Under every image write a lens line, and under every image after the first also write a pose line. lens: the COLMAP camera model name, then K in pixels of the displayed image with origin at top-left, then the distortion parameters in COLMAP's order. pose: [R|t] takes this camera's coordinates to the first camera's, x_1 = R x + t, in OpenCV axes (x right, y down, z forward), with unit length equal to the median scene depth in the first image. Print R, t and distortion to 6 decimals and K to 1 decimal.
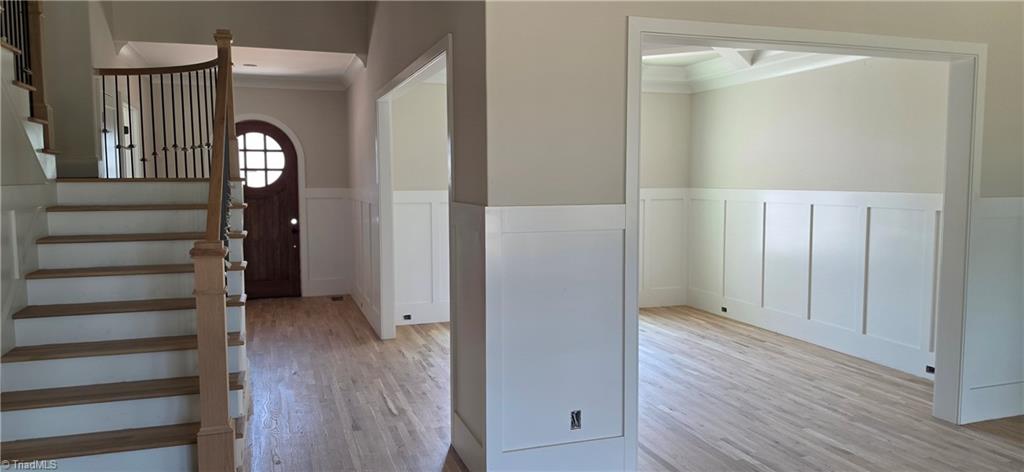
lens RADIAL K [[705.9, 0, 509.8], [0, 705.9, 232.5], [0, 0, 1]] dist [0.071006, -0.086191]
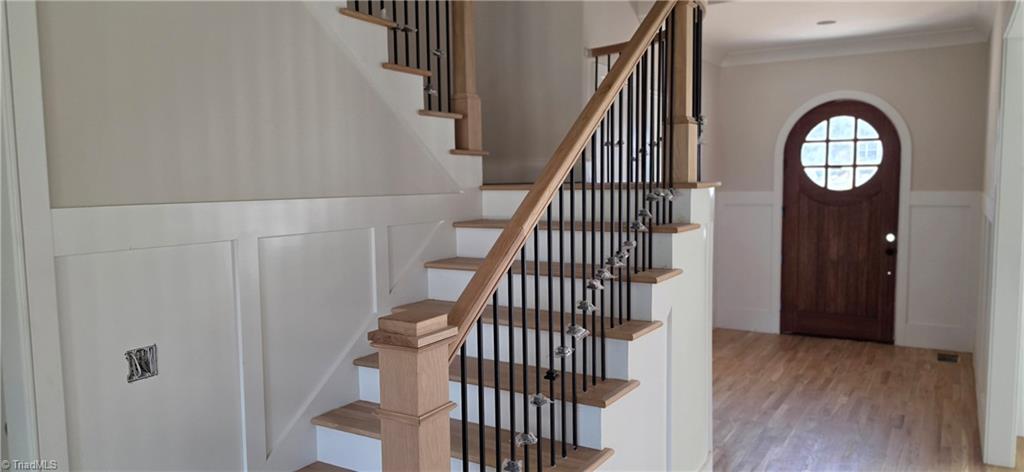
lens RADIAL K [[705.9, 0, 501.9], [0, 705.9, 252.6], [0, 0, 1]] dist [0.071006, -0.086191]
pose [[0.633374, 0.070110, -0.770663, 0.003282], [-0.045983, 0.997537, 0.052958, -0.028343], [0.772479, 0.001895, 0.635038, 0.333325]]
